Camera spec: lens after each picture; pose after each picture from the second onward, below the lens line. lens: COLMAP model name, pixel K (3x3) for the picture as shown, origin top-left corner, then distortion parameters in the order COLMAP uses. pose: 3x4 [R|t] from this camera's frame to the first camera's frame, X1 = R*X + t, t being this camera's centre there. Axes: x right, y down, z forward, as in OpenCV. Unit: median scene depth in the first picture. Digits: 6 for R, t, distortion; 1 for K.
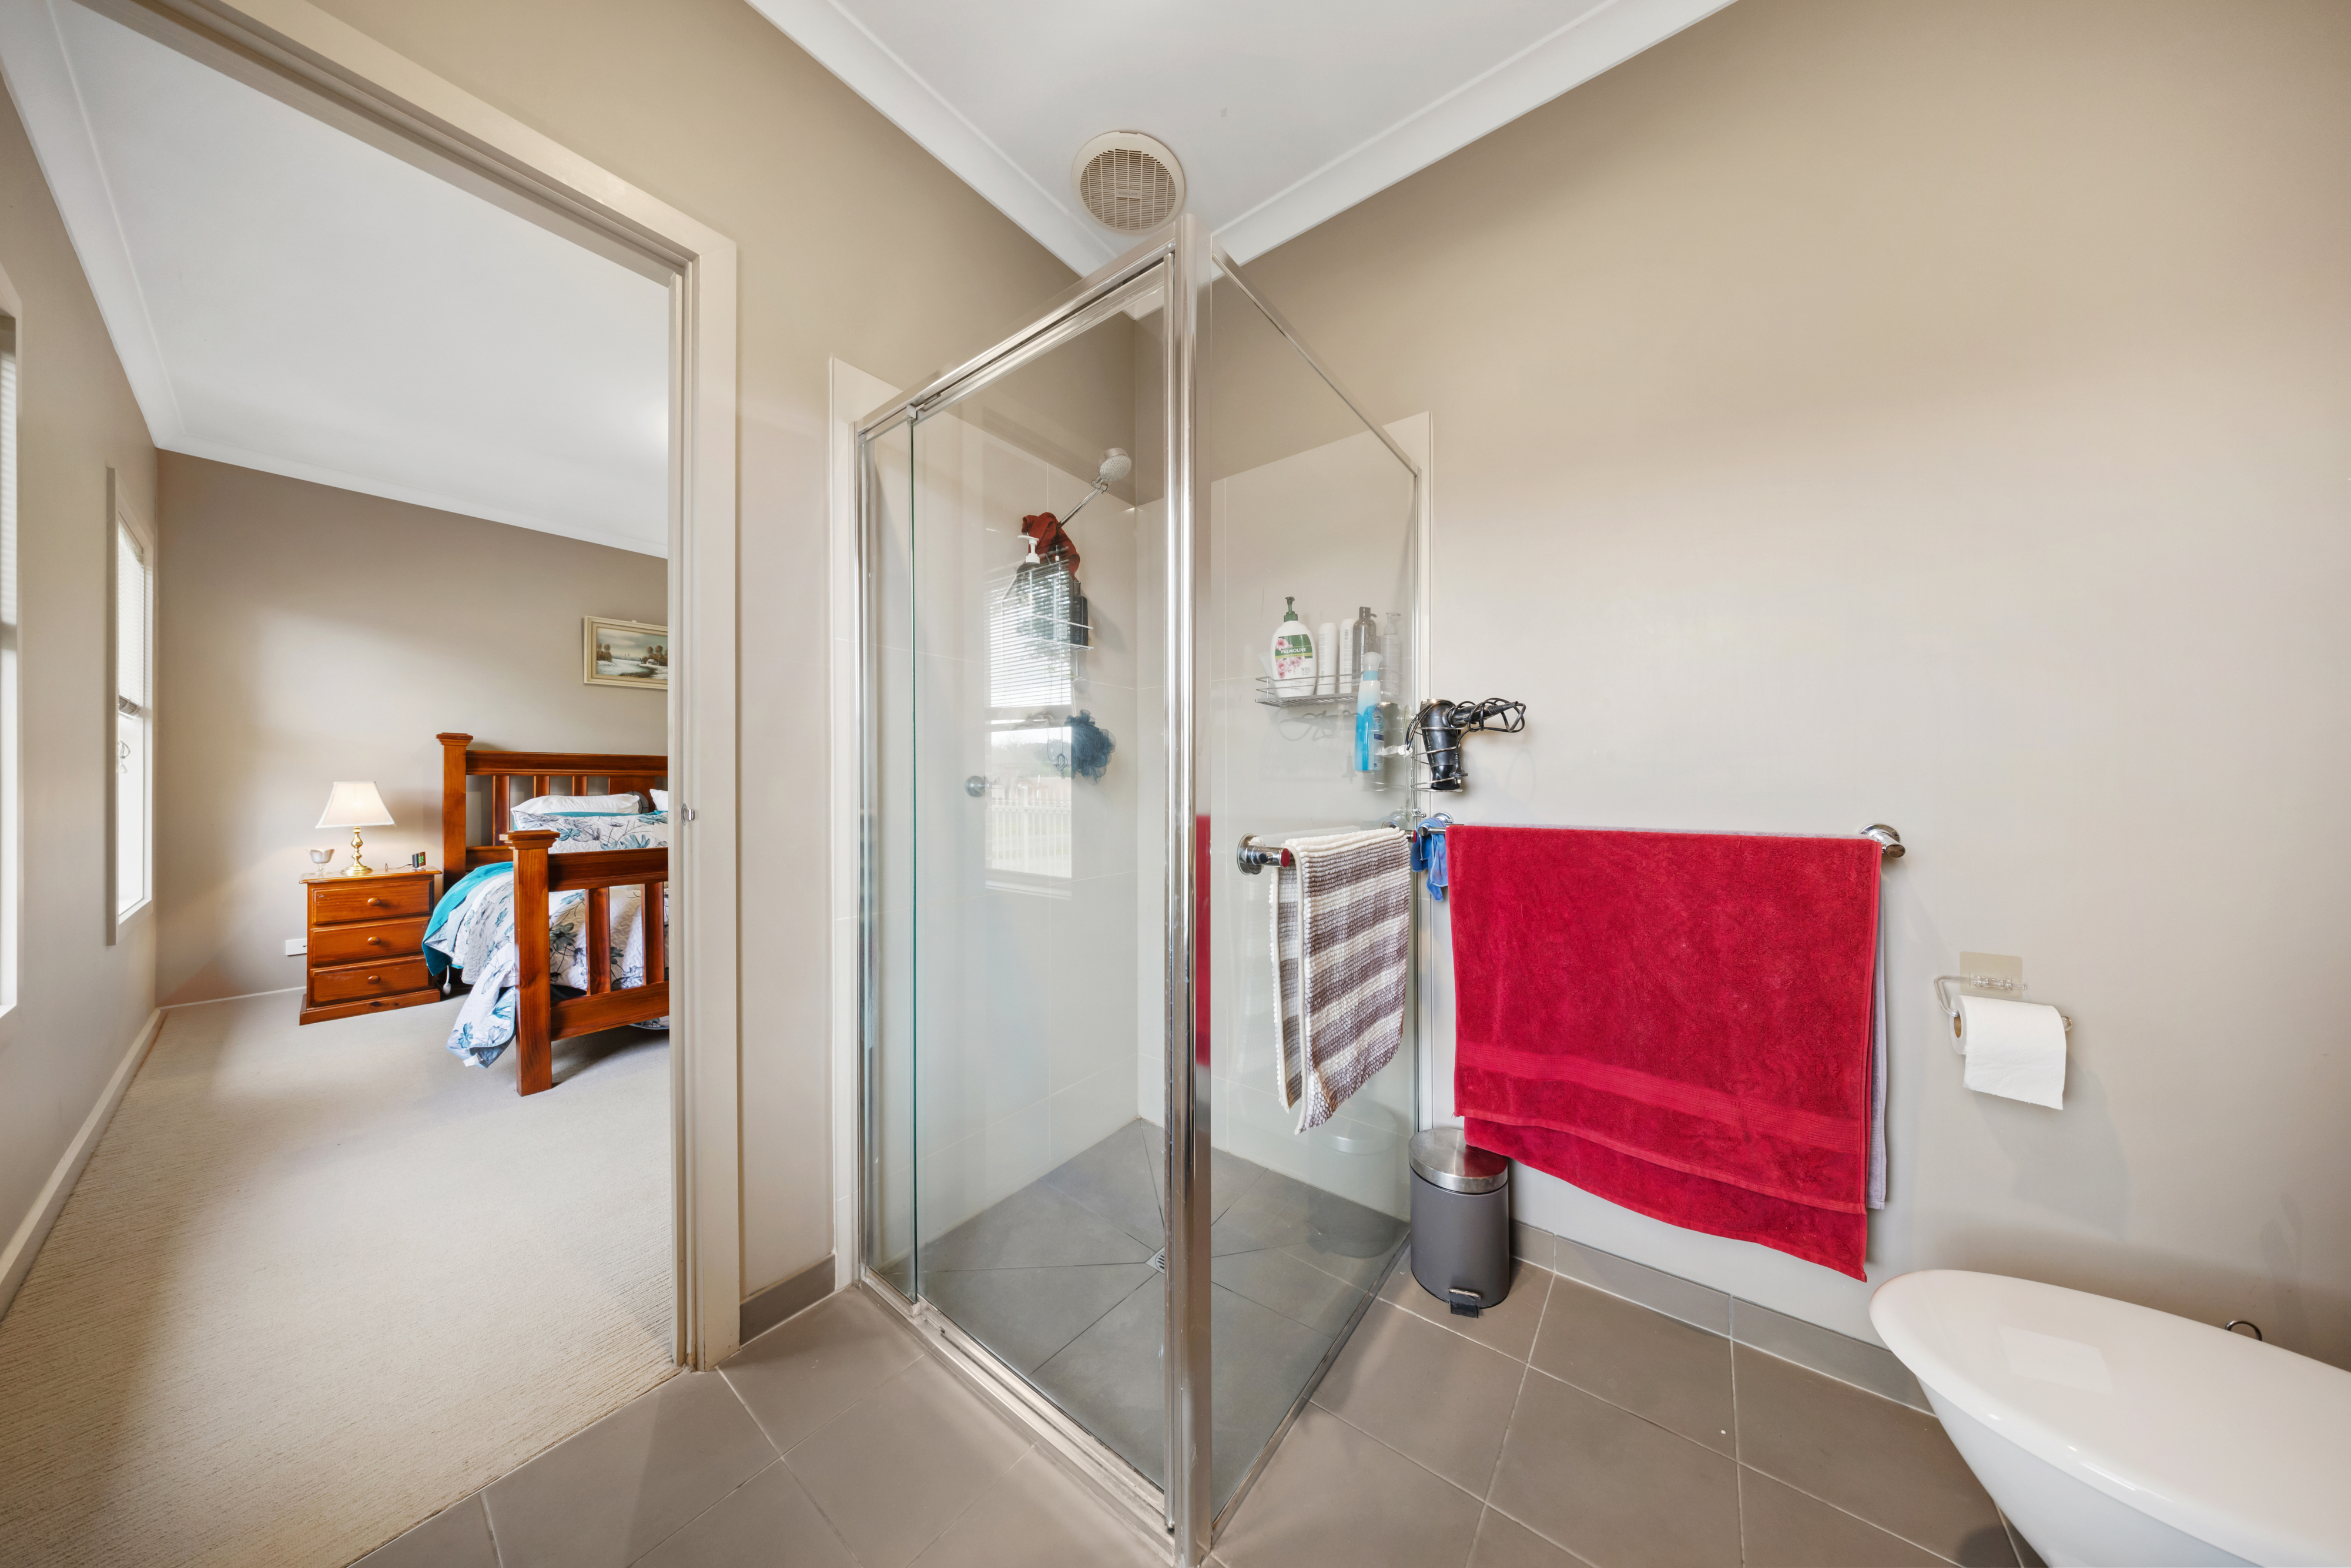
lens RADIAL K [[686.3, 0, 1175.5], [0, 686.3, 784.0], [0, 0, 1]] dist [-0.000901, -0.000041]
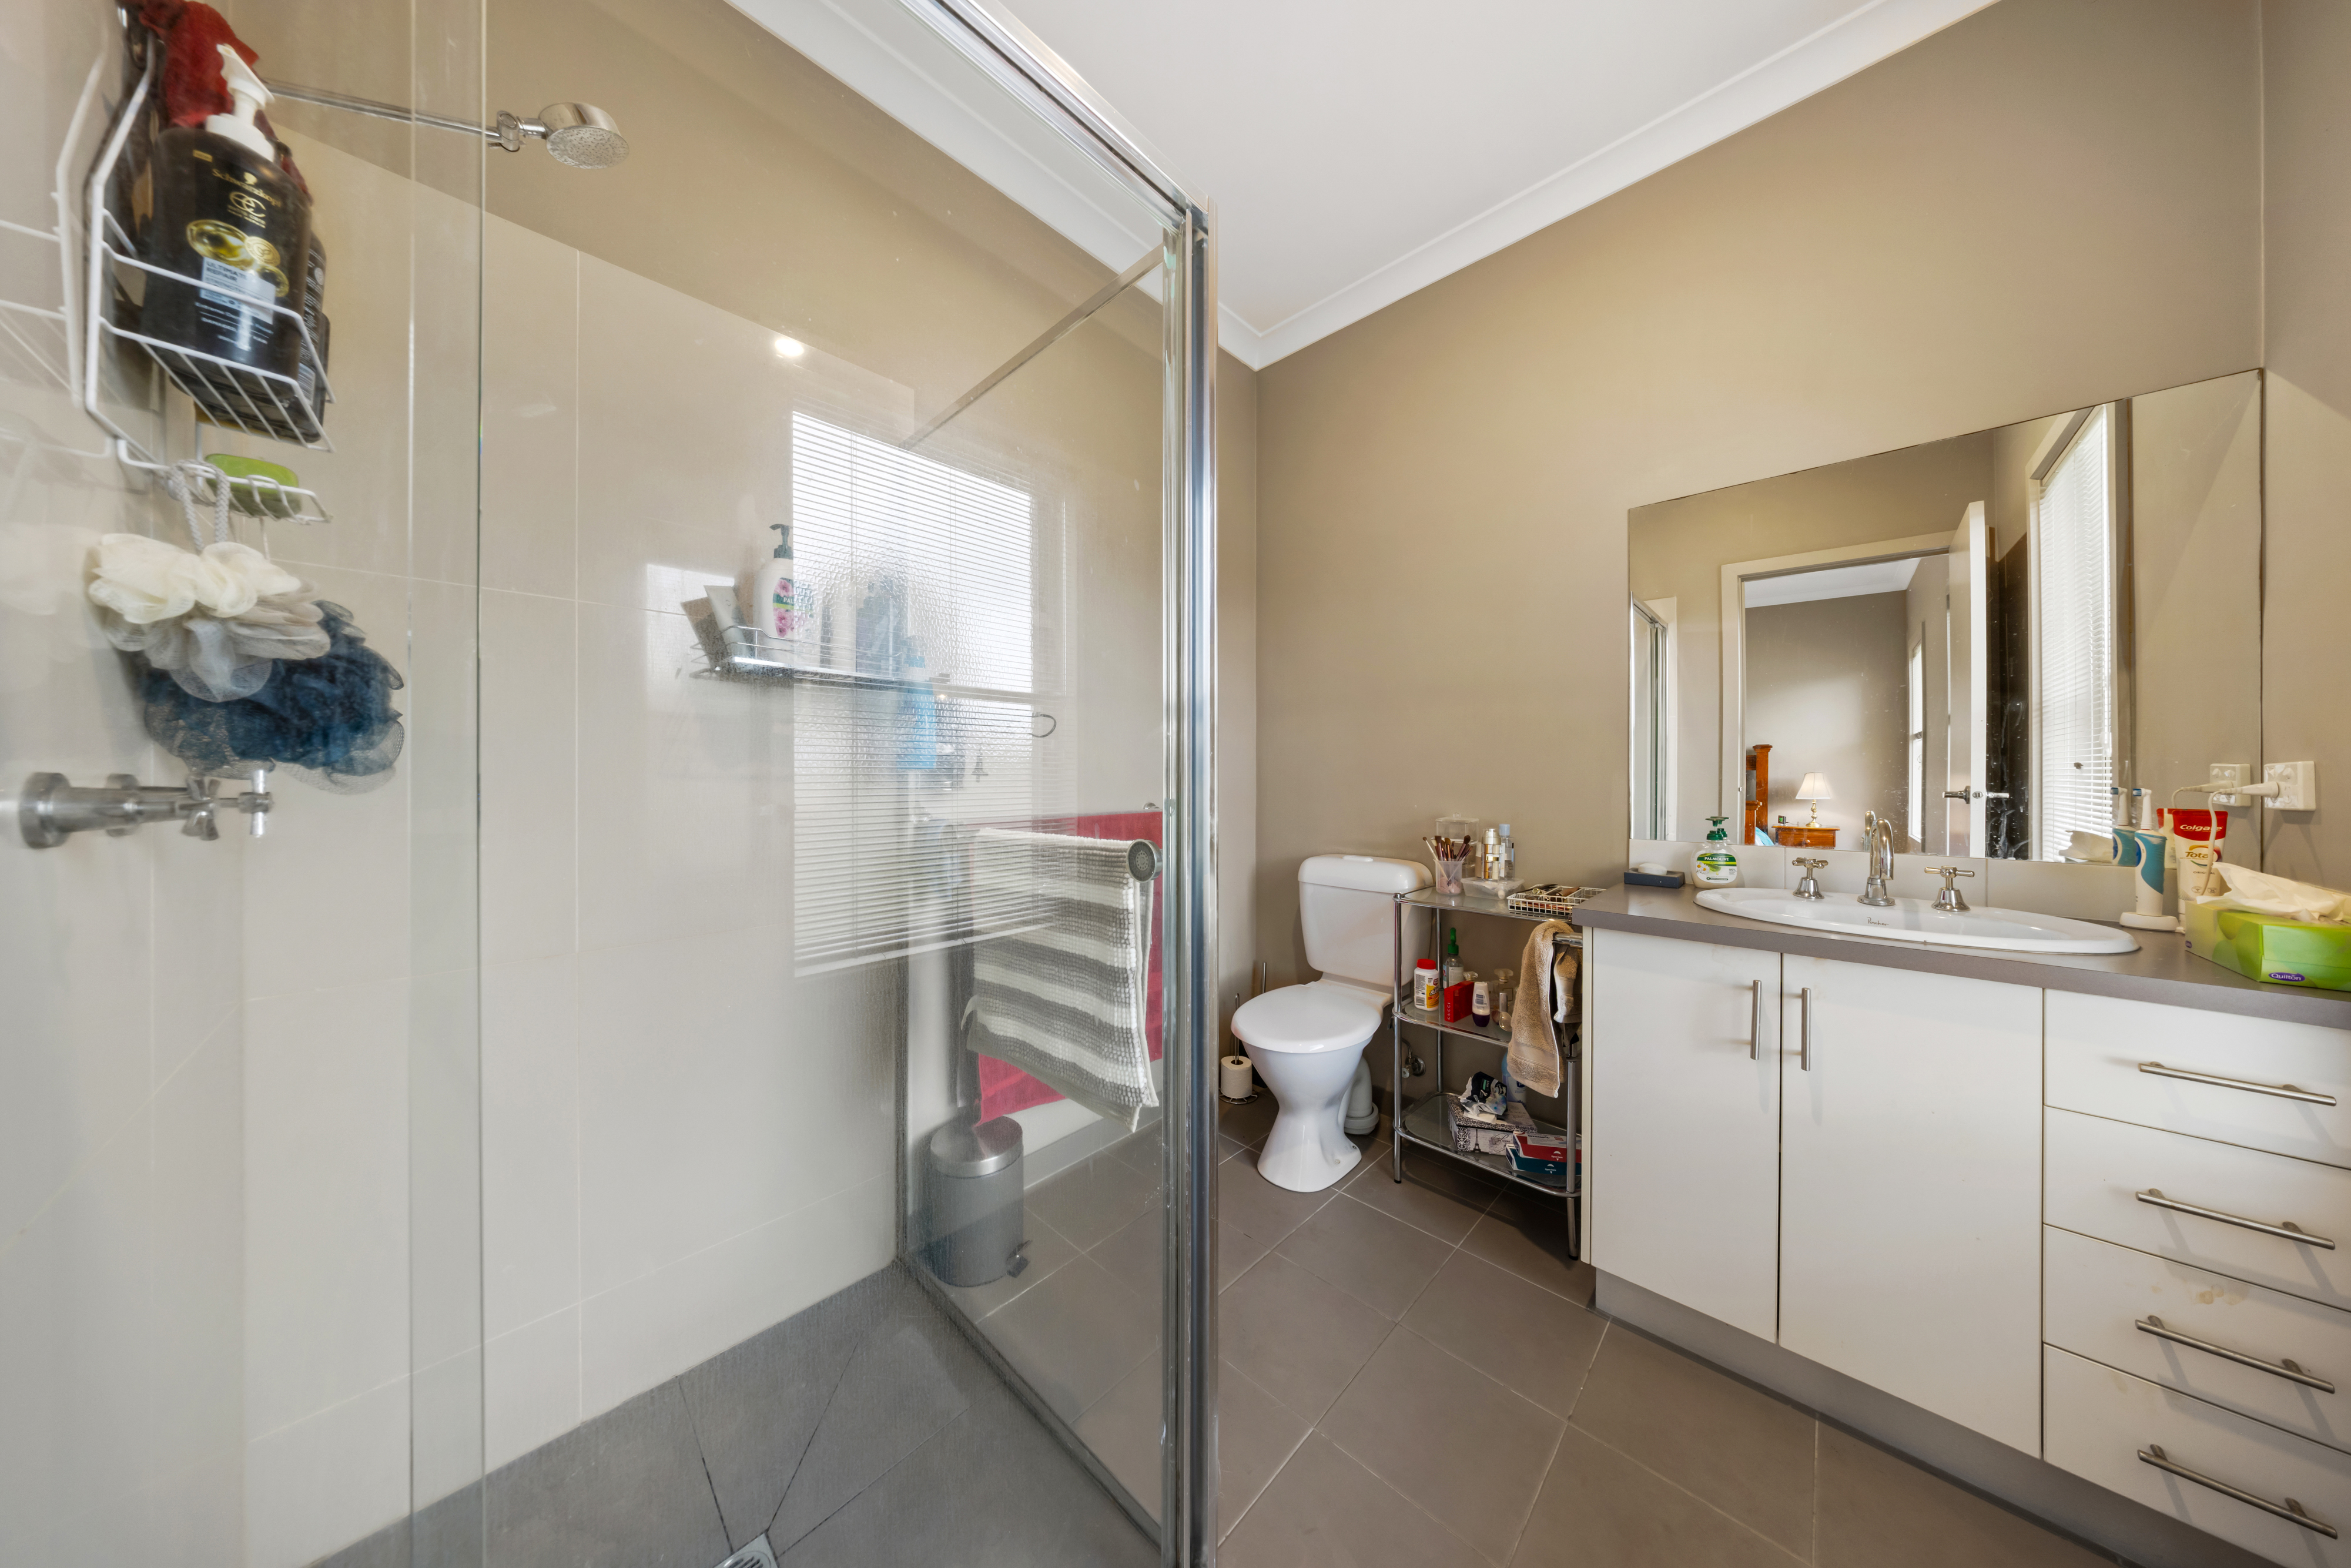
lens RADIAL K [[686.3, 0, 1175.5], [0, 686.3, 784.0], [0, 0, 1]] dist [-0.000901, -0.000041]
pose [[0.110511, -0.011858, 0.993804, -0.807310], [0.001031, 0.999930, 0.011816, -0.014442], [-0.993874, -0.000282, 0.110516, 0.820373]]
